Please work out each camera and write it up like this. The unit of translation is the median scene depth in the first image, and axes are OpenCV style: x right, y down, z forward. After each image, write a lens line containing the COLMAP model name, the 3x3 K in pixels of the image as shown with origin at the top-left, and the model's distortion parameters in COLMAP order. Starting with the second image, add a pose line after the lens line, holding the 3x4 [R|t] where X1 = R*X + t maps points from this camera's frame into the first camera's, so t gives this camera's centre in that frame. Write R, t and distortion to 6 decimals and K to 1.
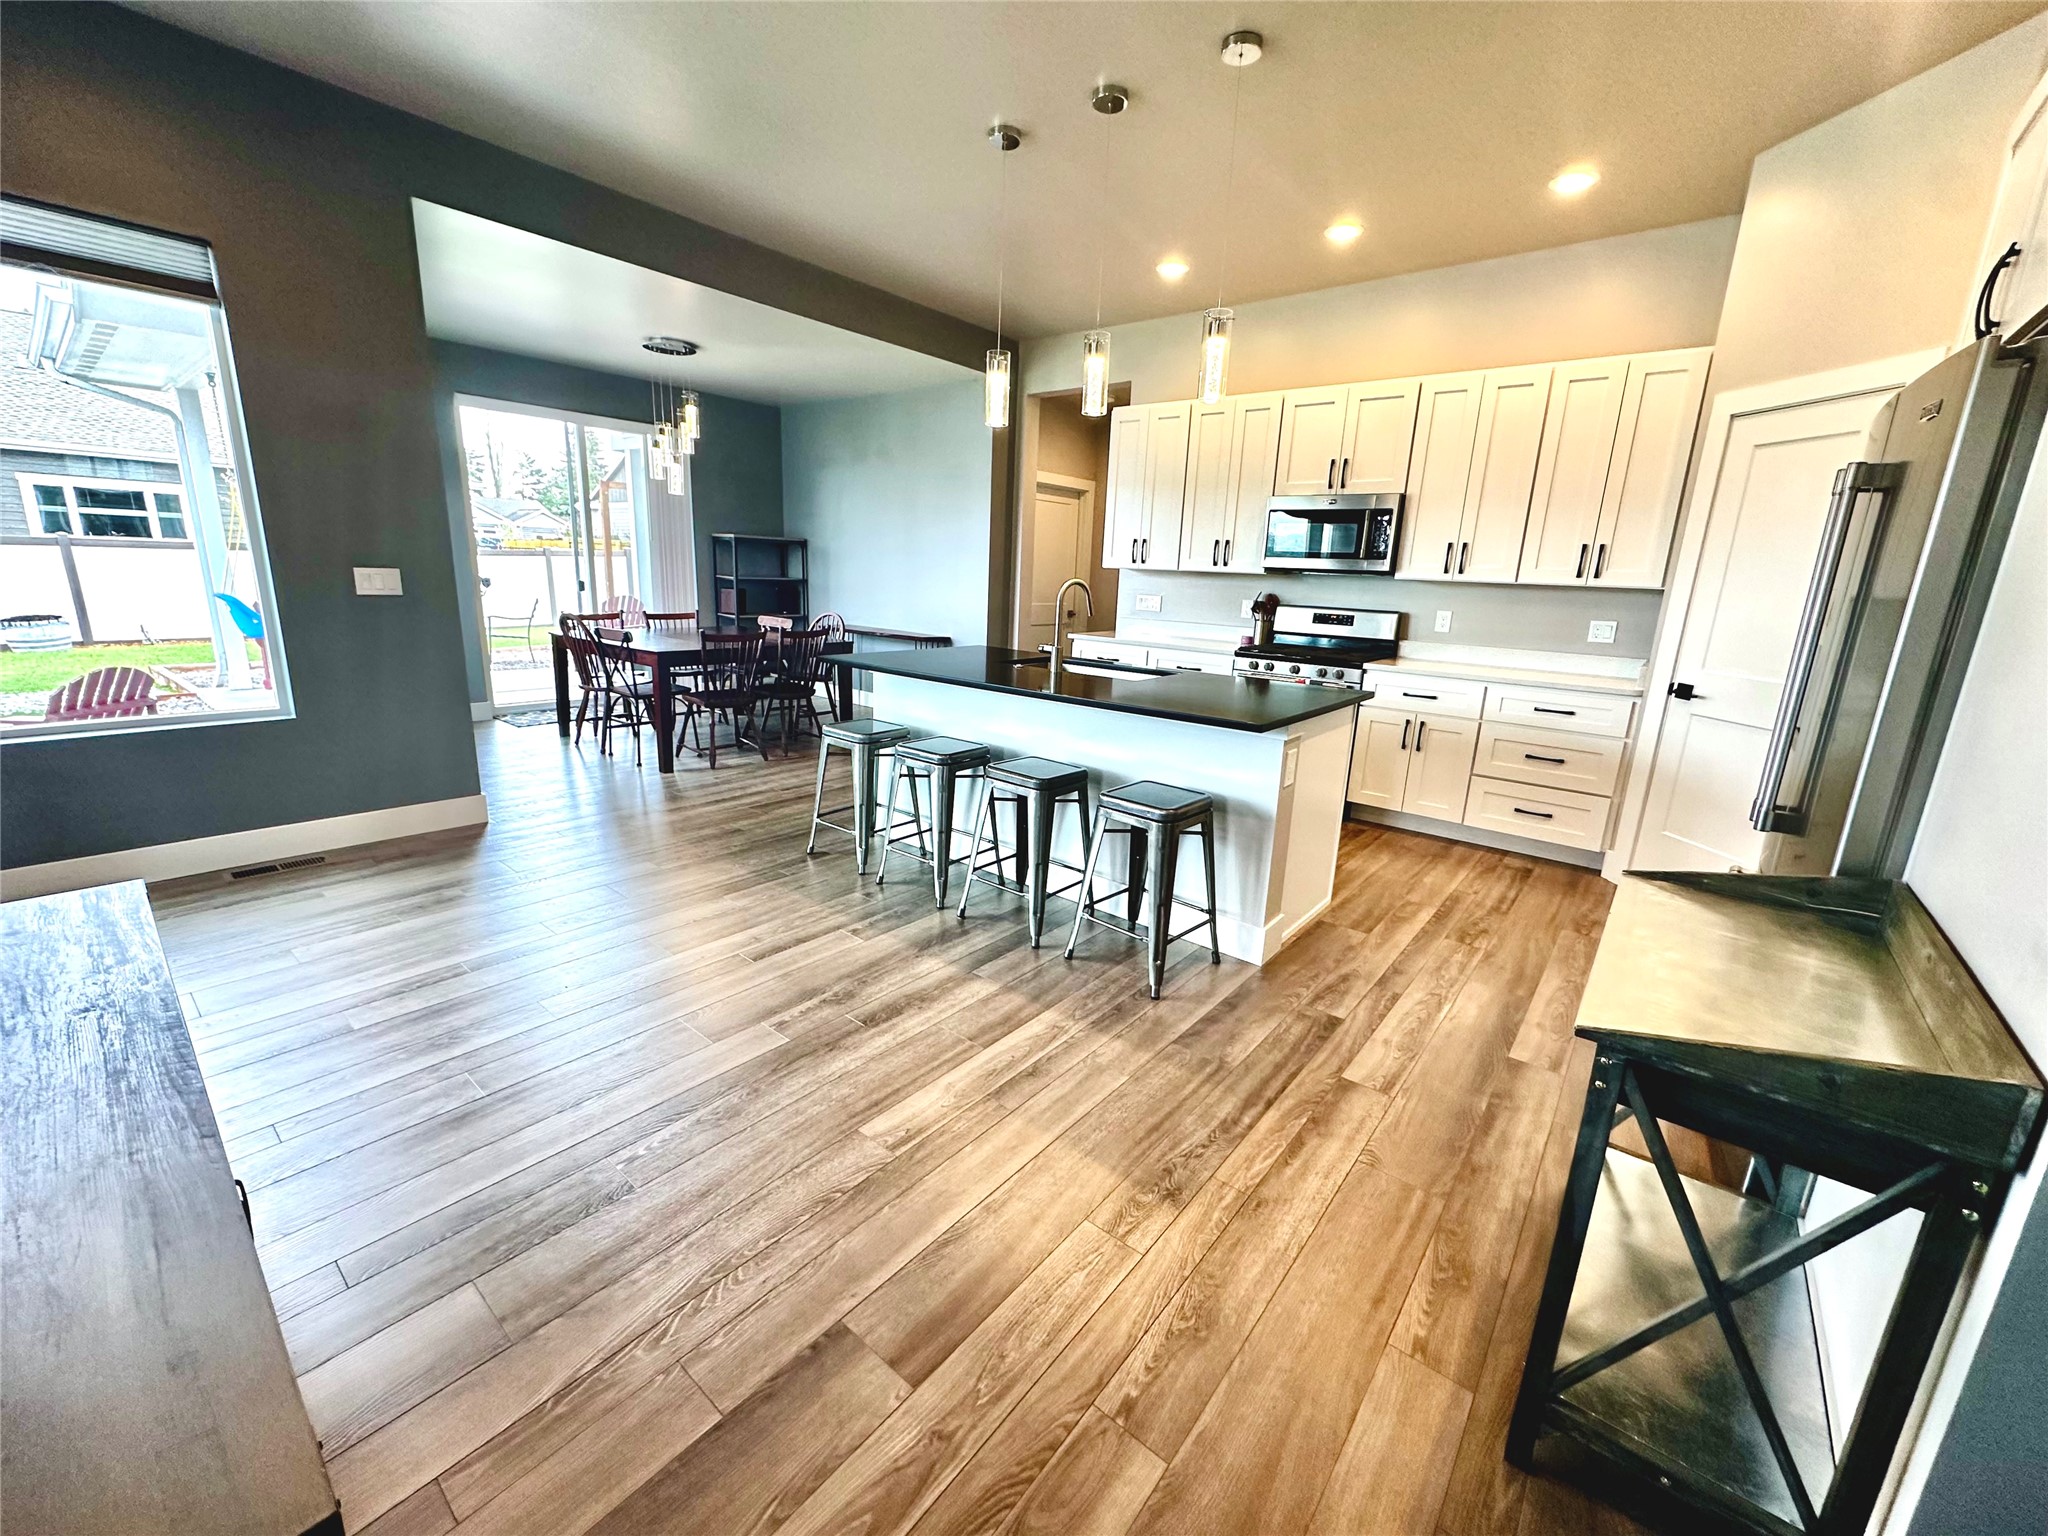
lens RADIAL K [[814.2, 0, 1024.0], [0, 814.2, 768.0], [0, 0, 1]] dist [-0.002364, 0.000277]
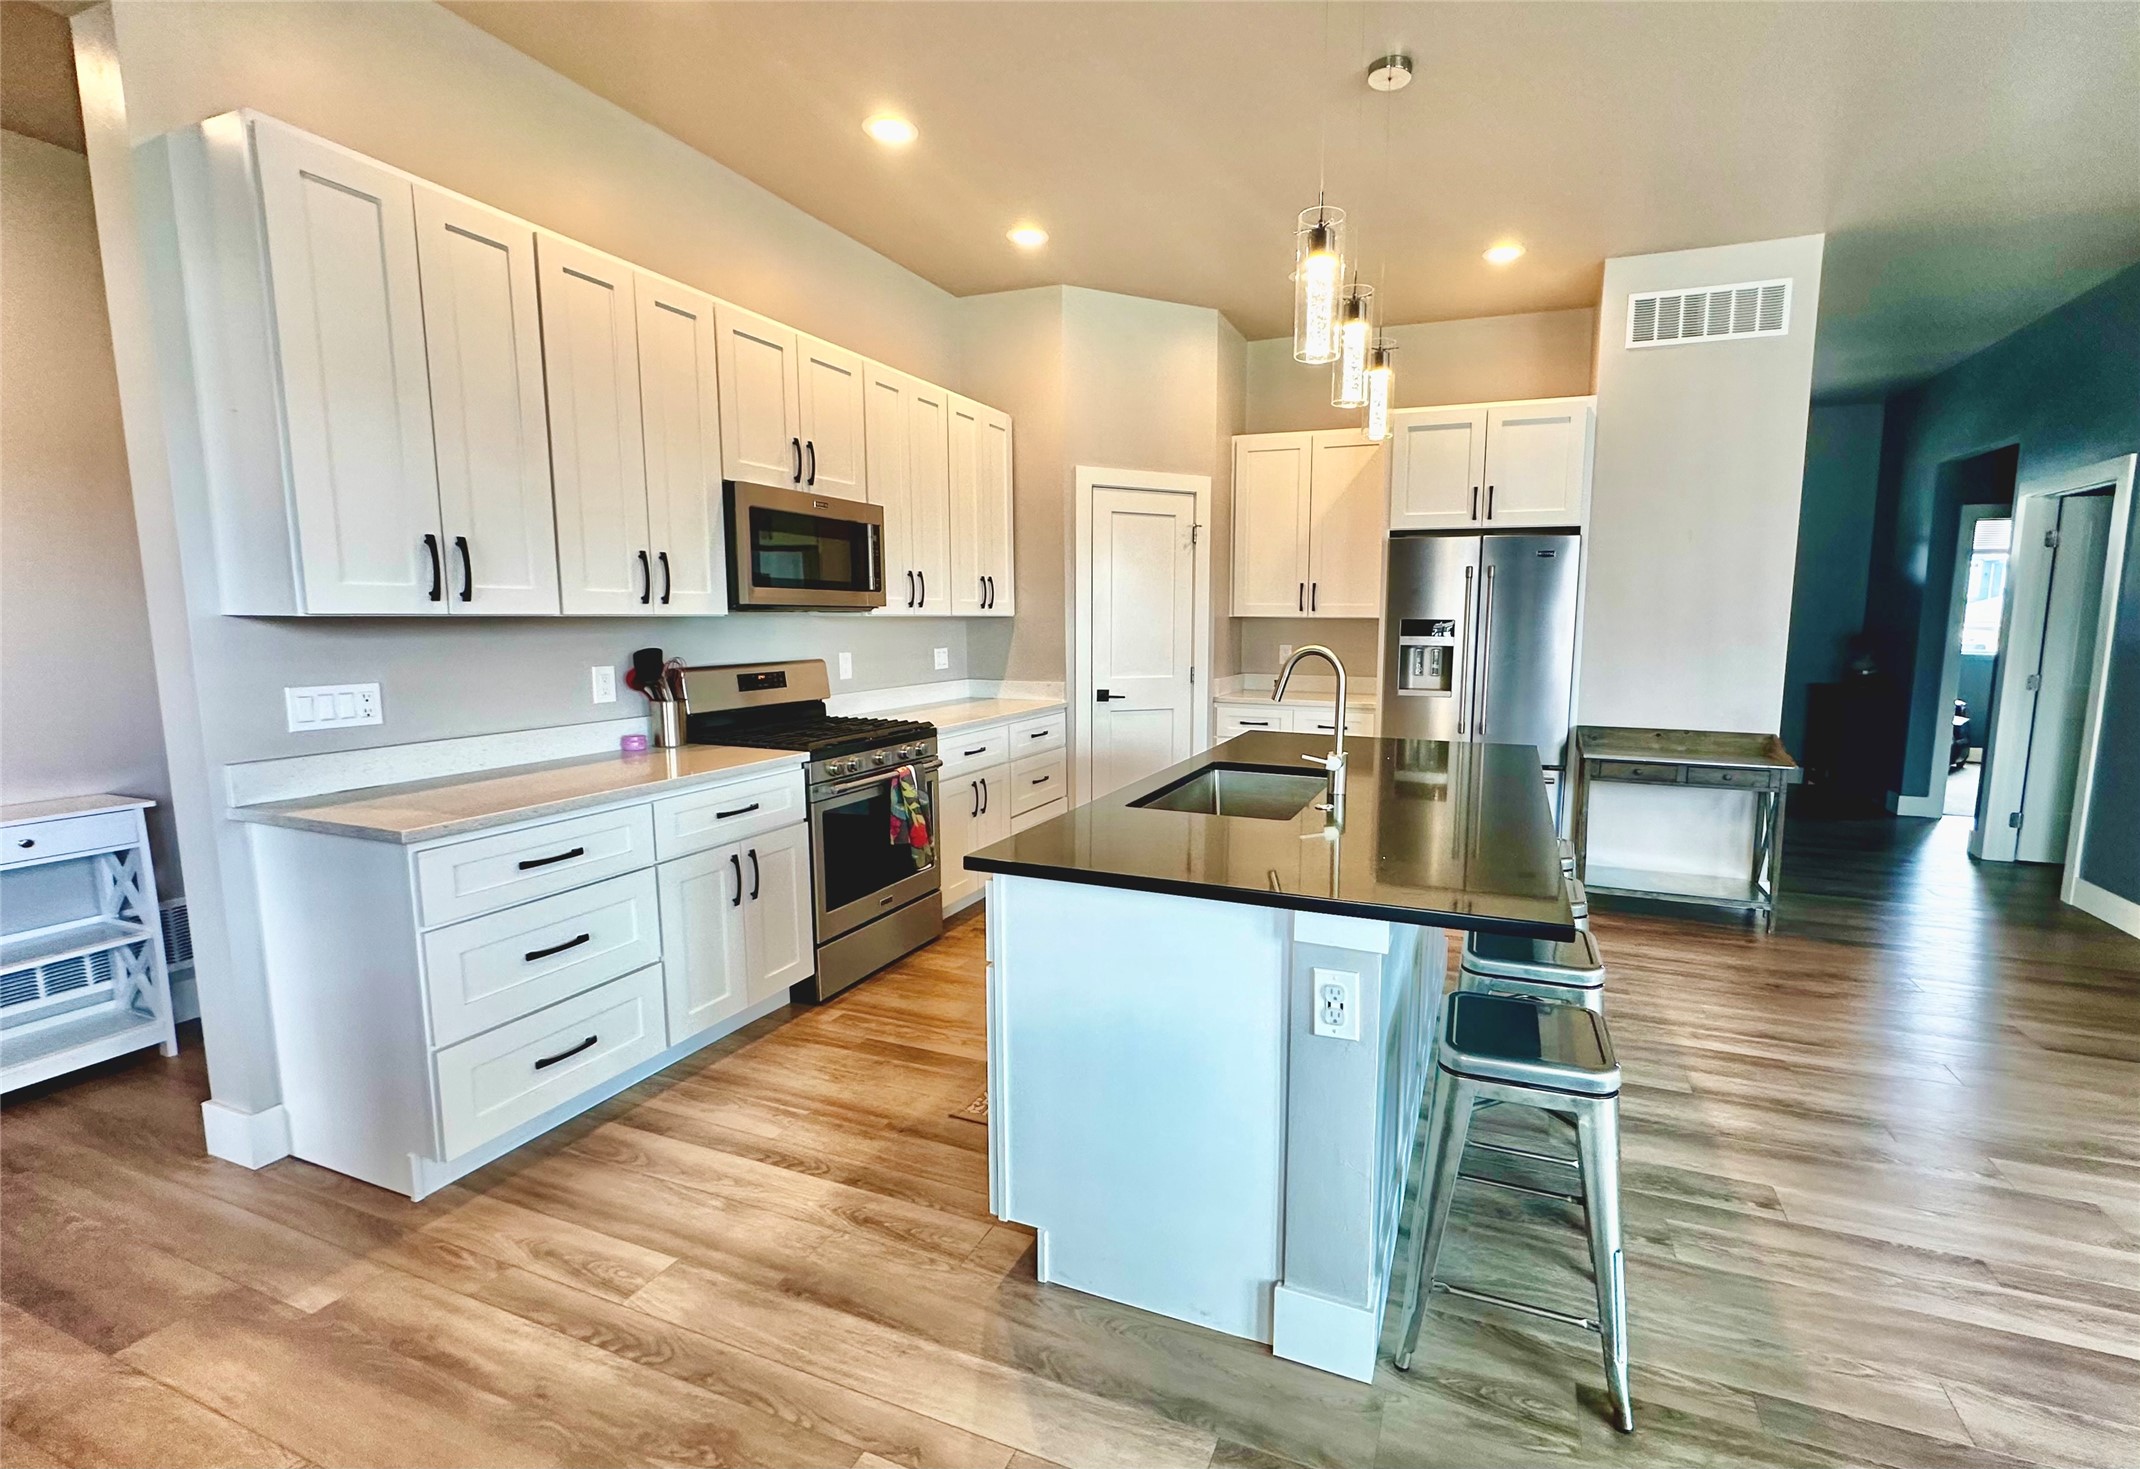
lens RADIAL K [[925.9, 0, 1161.2], [0, 925.9, 731.8], [0, 0, 1]] dist [0.000633, 0.000097]
pose [[-0.325196, -0.161877, 0.931688, -0.549012], [0.205397, 0.949627, 0.236686, -0.345423], [-0.923071, 0.268335, -0.275566, 1.262580]]
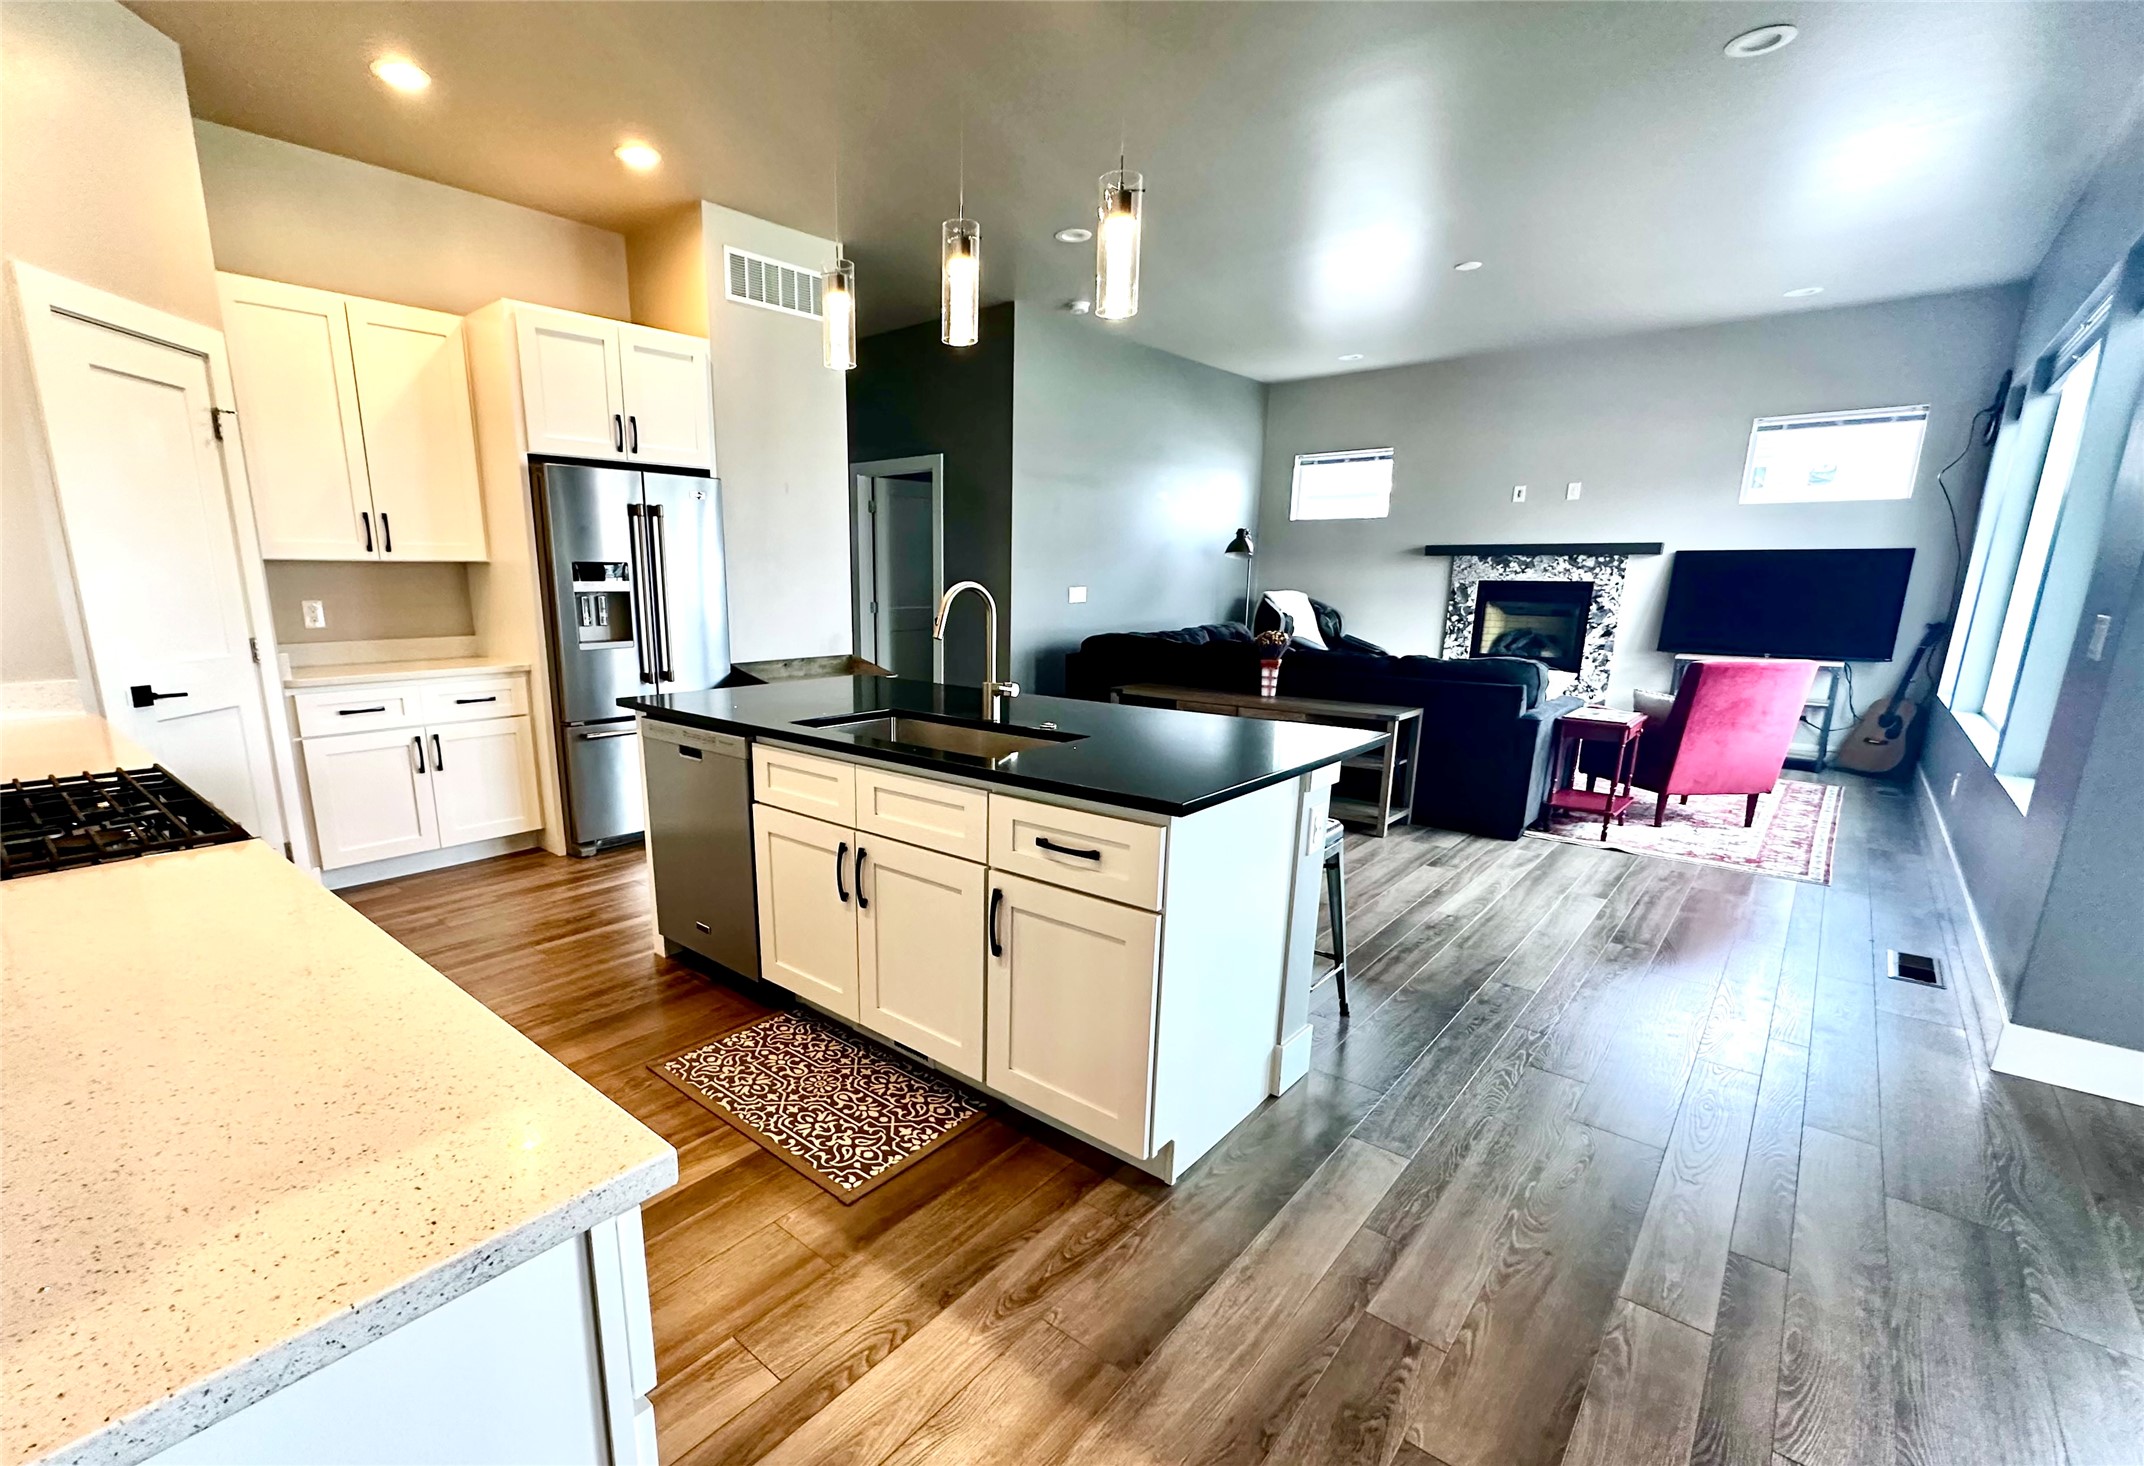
lens RADIAL K [[949.6, 0, 969.3], [0, 949.6, 797.7], [0, 0, 1]] dist [-0.000763, -0.000164]
pose [[-0.997870, -0.052599, 0.038592, 0.024013], [-0.029072, 0.888103, 0.458724, -0.407169], [-0.058402, 0.456624, -0.887741, 1.673964]]
